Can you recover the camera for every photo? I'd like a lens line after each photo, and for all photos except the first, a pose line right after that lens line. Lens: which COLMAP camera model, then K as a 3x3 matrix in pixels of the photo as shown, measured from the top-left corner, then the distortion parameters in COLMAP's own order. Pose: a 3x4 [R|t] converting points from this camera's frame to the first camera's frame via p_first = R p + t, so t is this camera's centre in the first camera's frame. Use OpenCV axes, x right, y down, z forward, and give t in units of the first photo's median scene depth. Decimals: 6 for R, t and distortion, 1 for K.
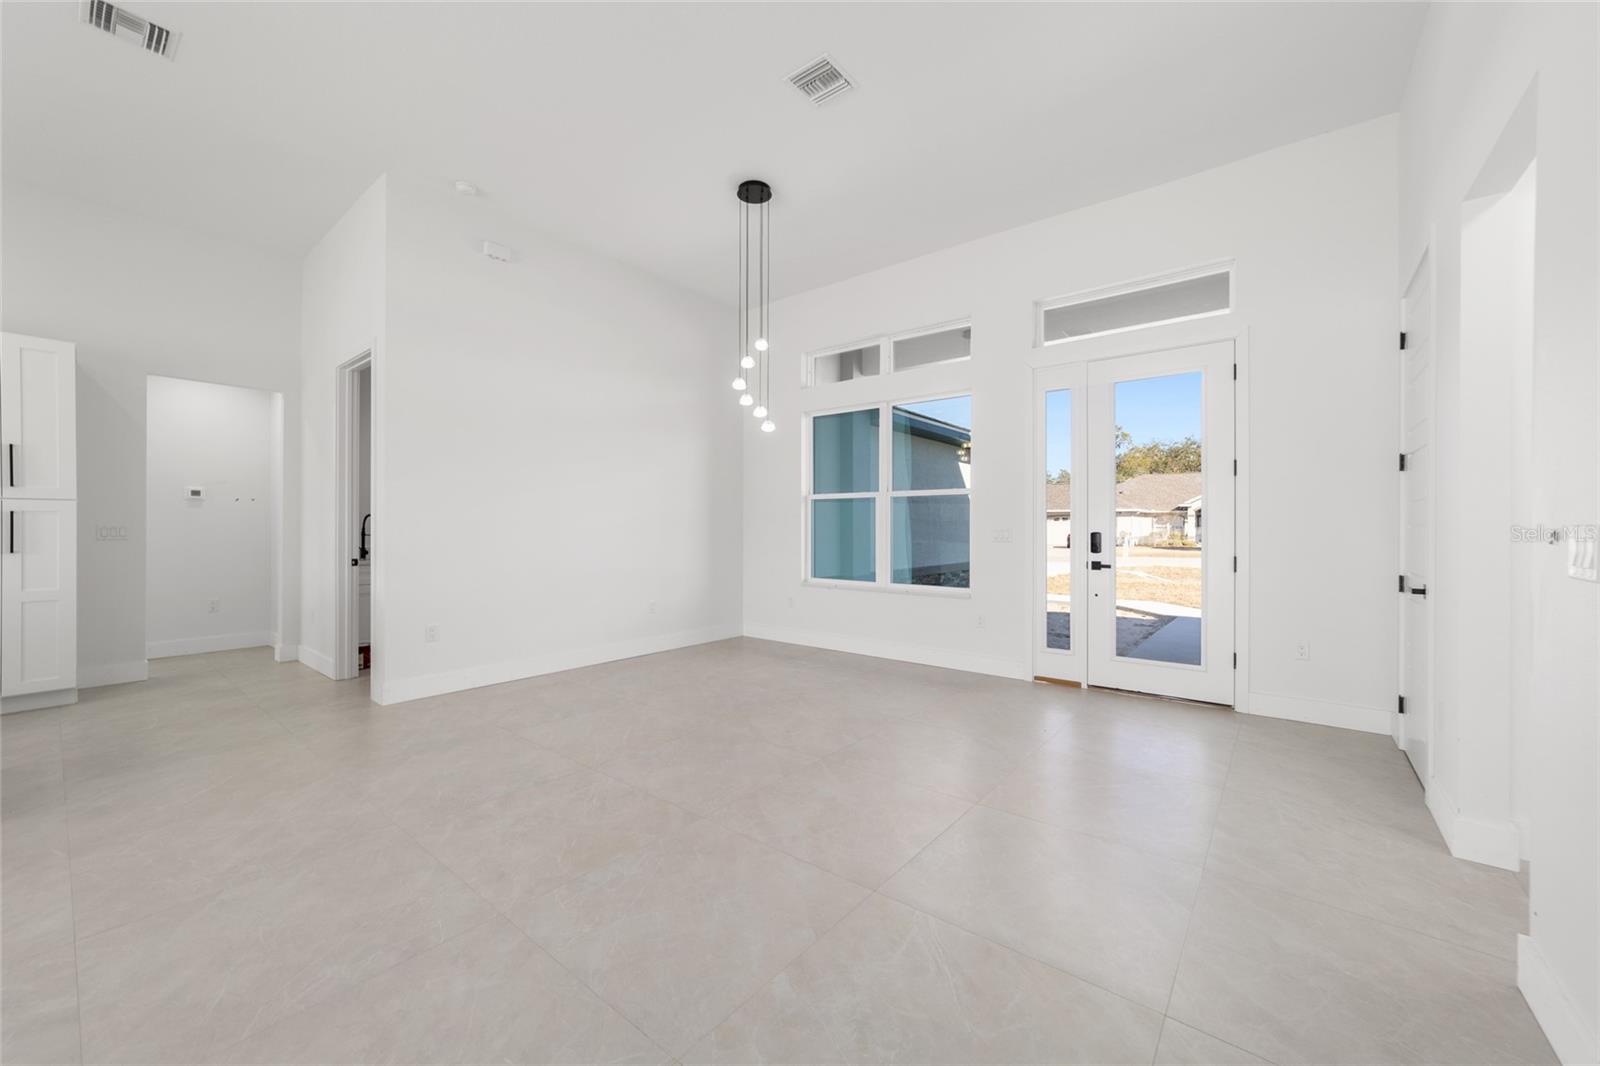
lens RADIAL K [[612.9, 0, 799.9], [0, 612.9, 528.0], [0, 0, 1]] dist [-0.015191, 0.006136]
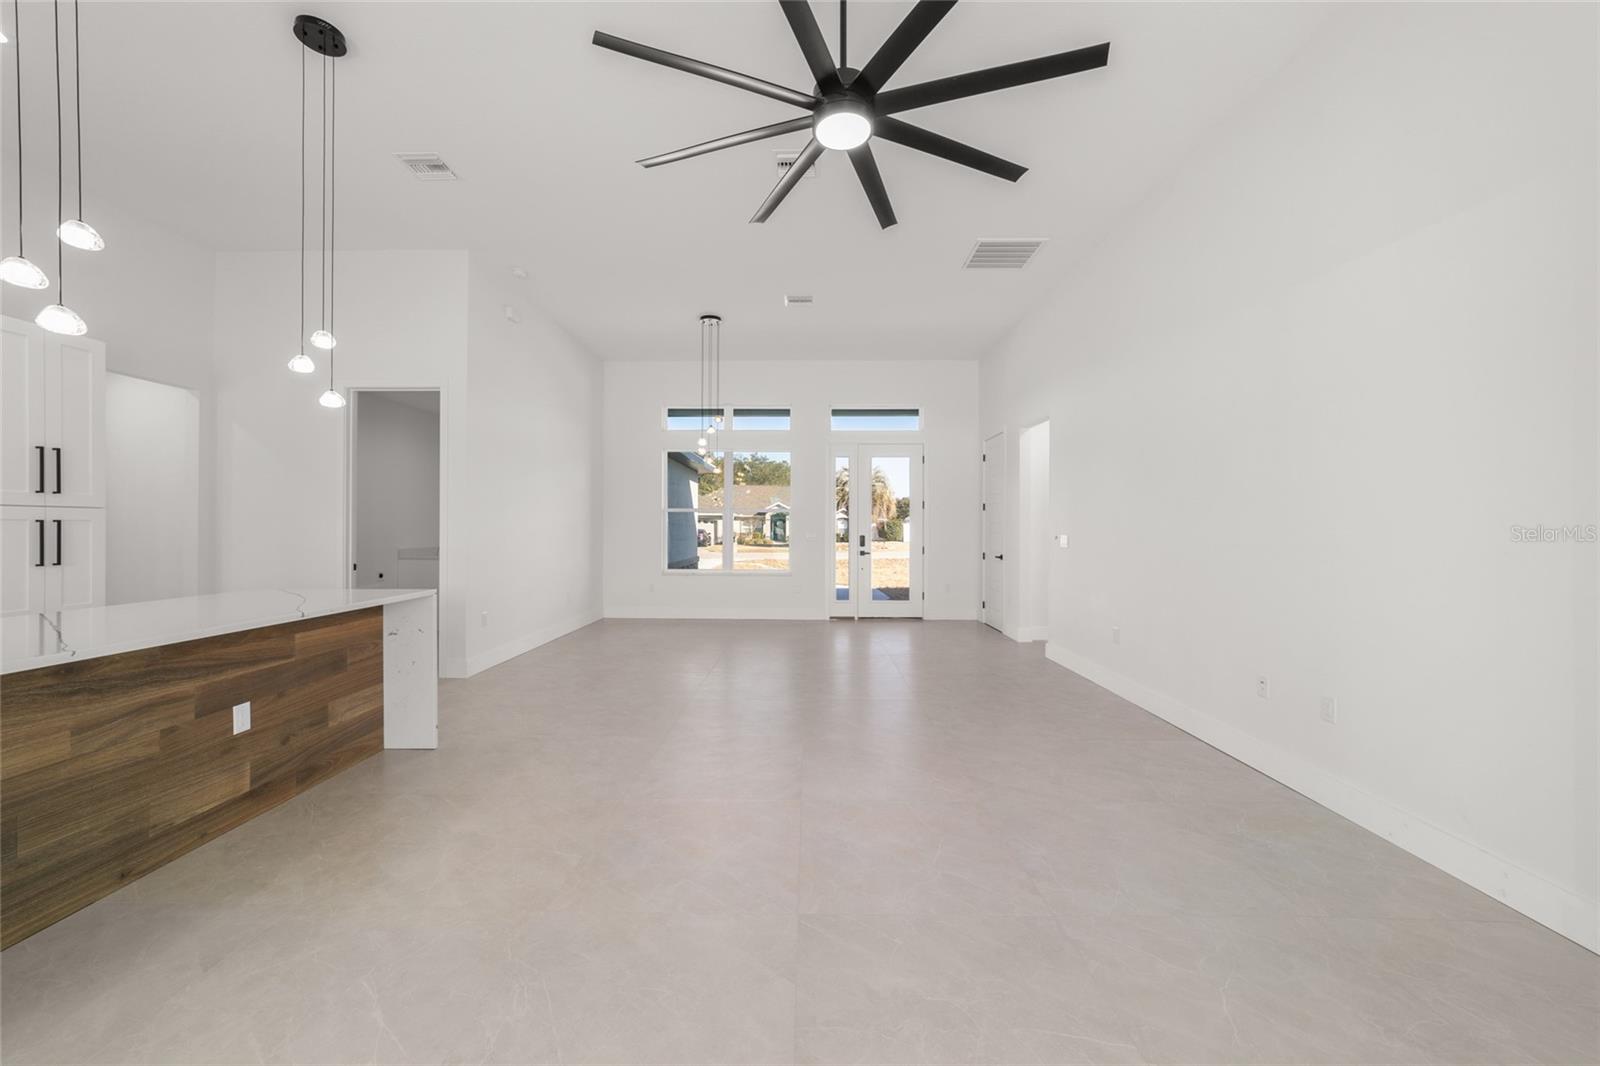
lens RADIAL K [[612.9, 0, 799.0], [0, 612.9, 528.5], [0, 0, 1]] dist [-0.015191, 0.006136]
pose [[0.788727, 0.001131, 0.614742, -0.800814], [-0.001314, 0.999999, -0.000153, -0.013508], [-0.614742, -0.000687, 0.788728, -0.354619]]
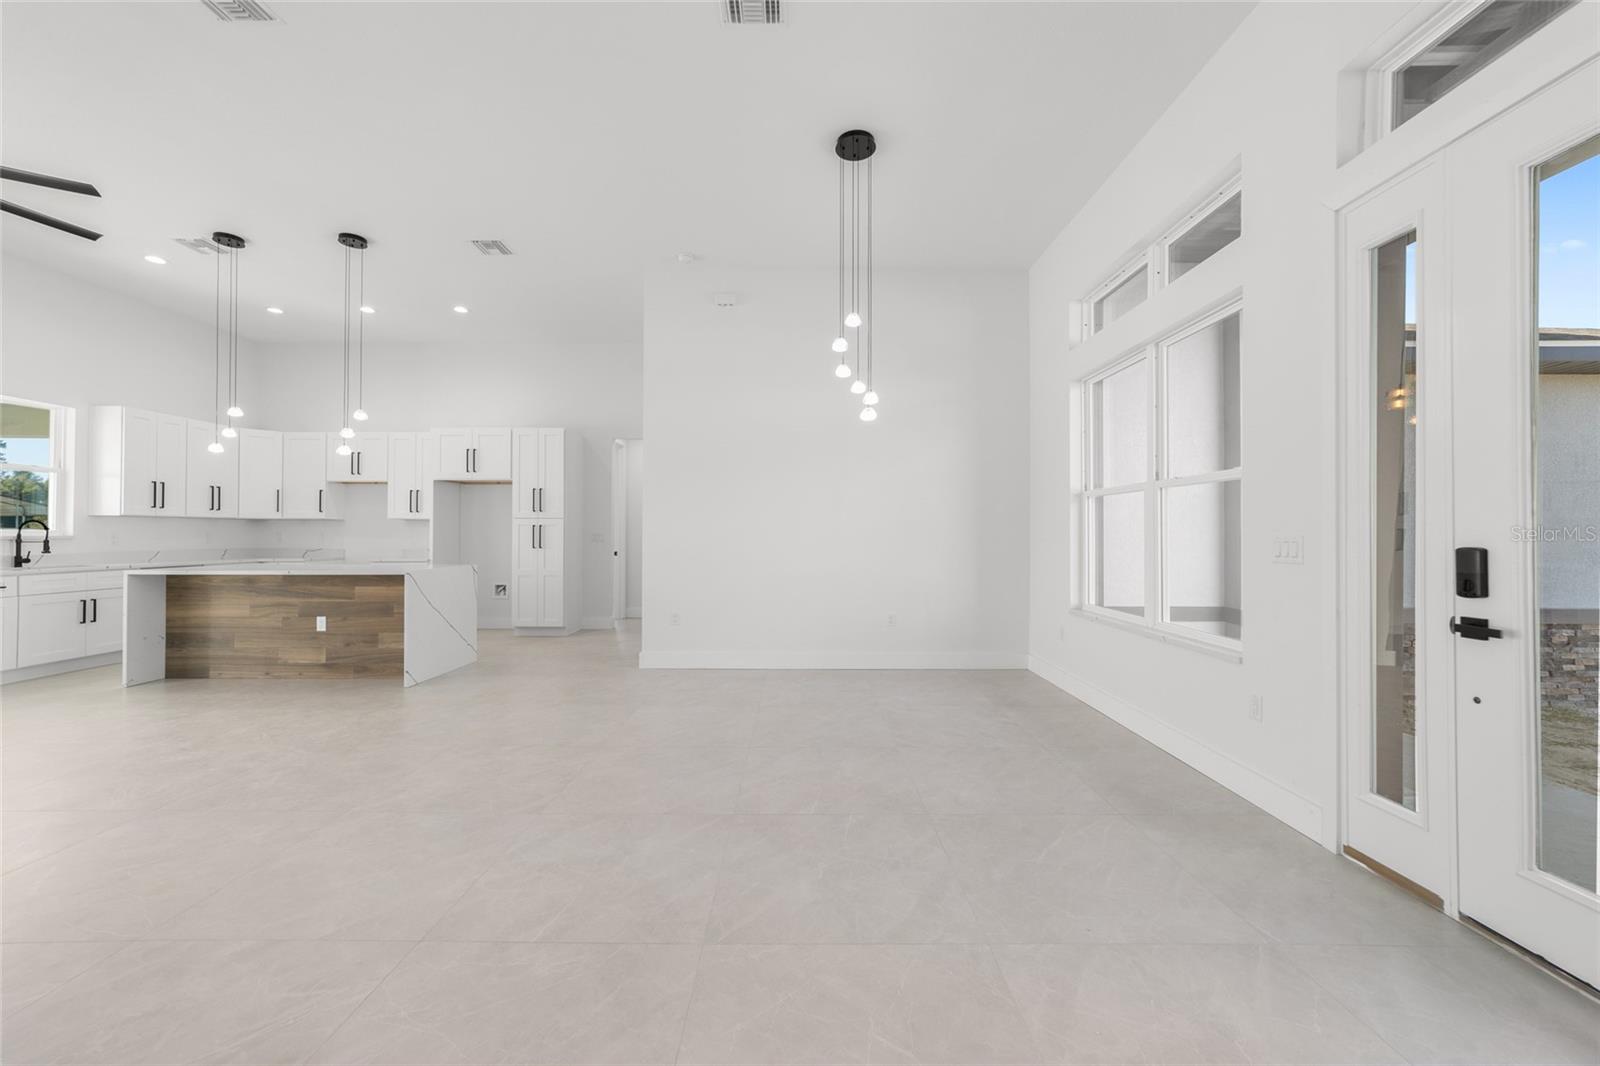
lens RADIAL K [[612.9, 0, 795.7], [0, 612.9, 529.8], [0, 0, 1]] dist [-0.015191, 0.006136]
pose [[0.625089, -0.005160, -0.780537, 0.501880], [-0.003517, 0.999949, -0.009427, 0.000521], [0.780546, 0.008638, 0.625039, 0.373548]]
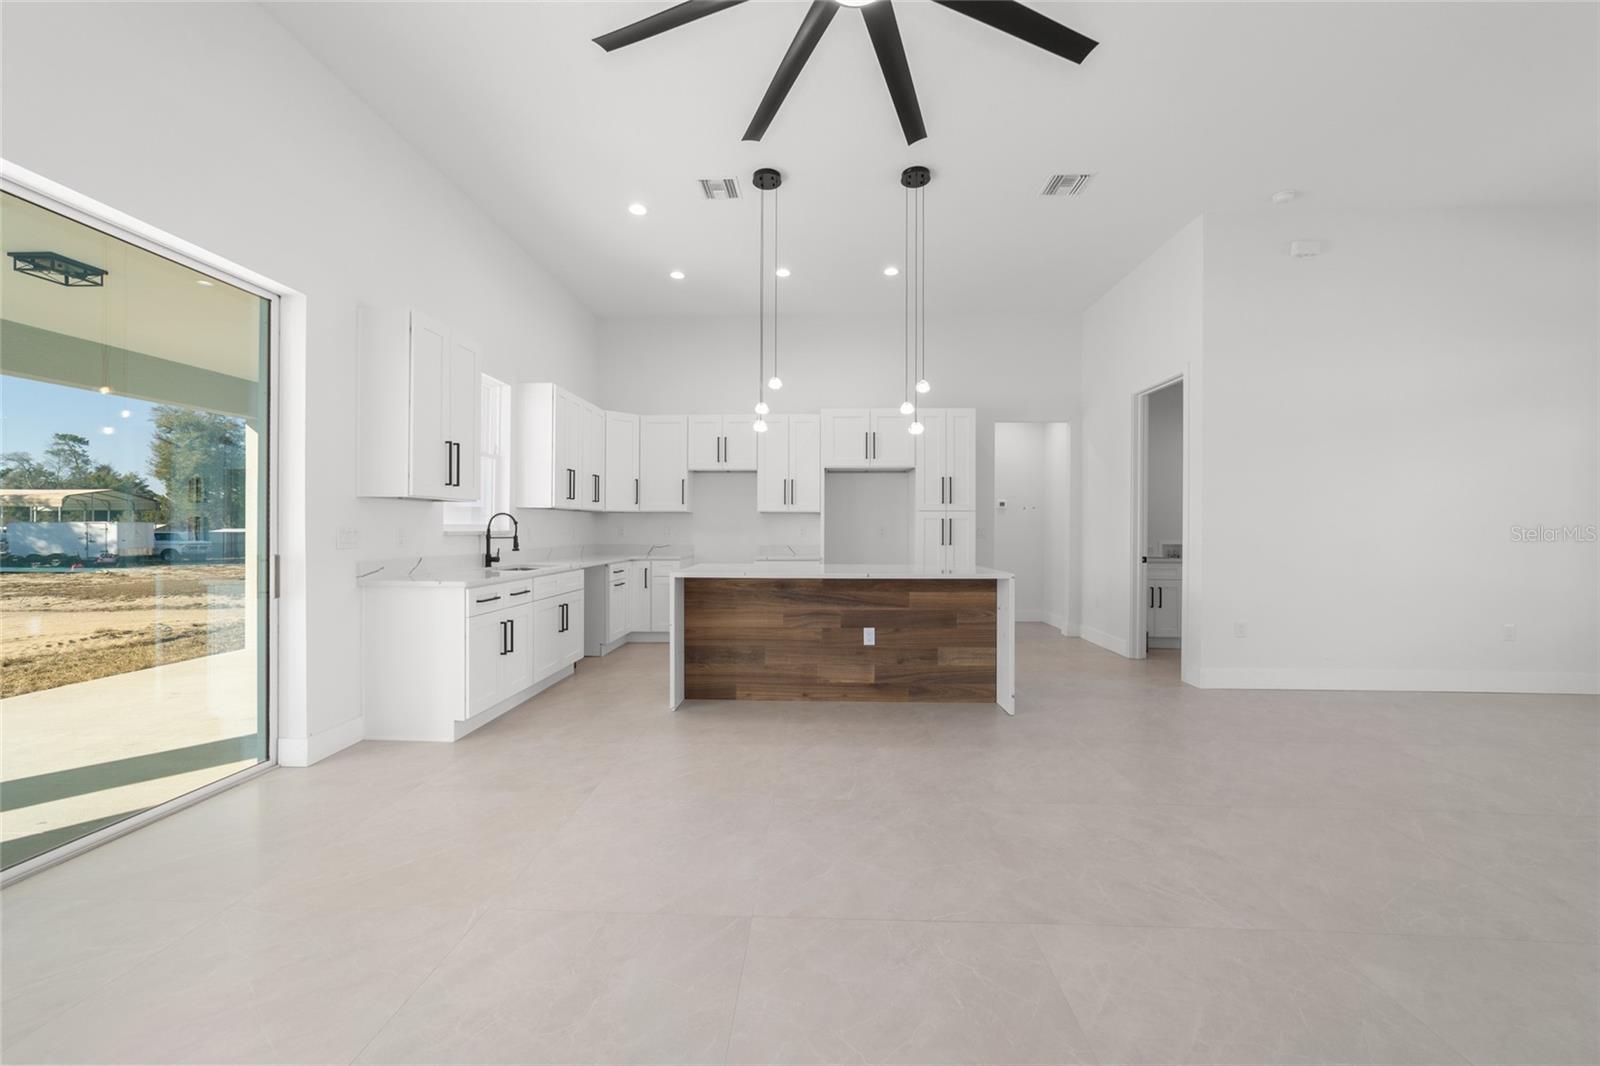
lens RADIAL K [[612.9, 0, 798.5], [0, 612.9, 529.5], [0, 0, 1]] dist [-0.015191, 0.006136]
pose [[0.592392, 0.003134, -0.805644, -0.191315], [-0.004302, 0.999990, 0.000727, 0.000618], [0.805639, 0.003035, 0.592399, -0.230657]]
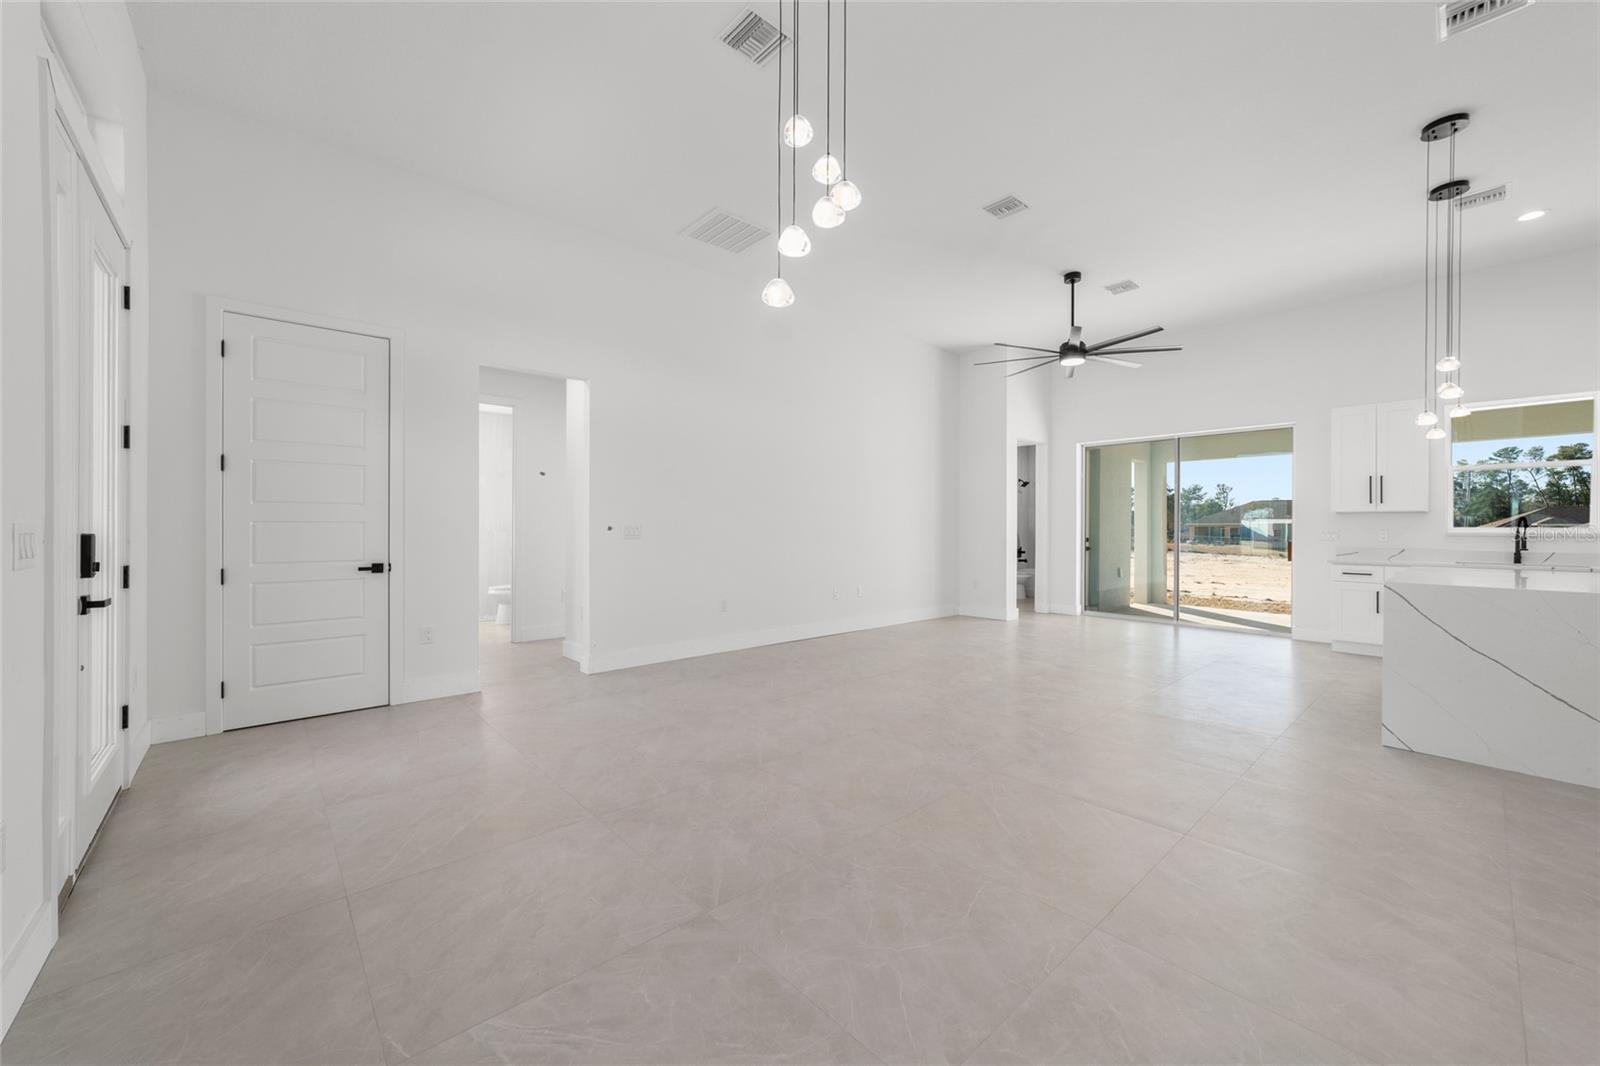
lens RADIAL K [[612.9, 0, 796.5], [0, 612.9, 526.0], [0, 0, 1]] dist [-0.015191, 0.006136]
pose [[-0.986267, -0.004718, 0.165093, -0.123252], [-0.004647, 0.999989, 0.000817, -0.001831], [-0.165095, 0.000038, -0.986278, 1.322774]]
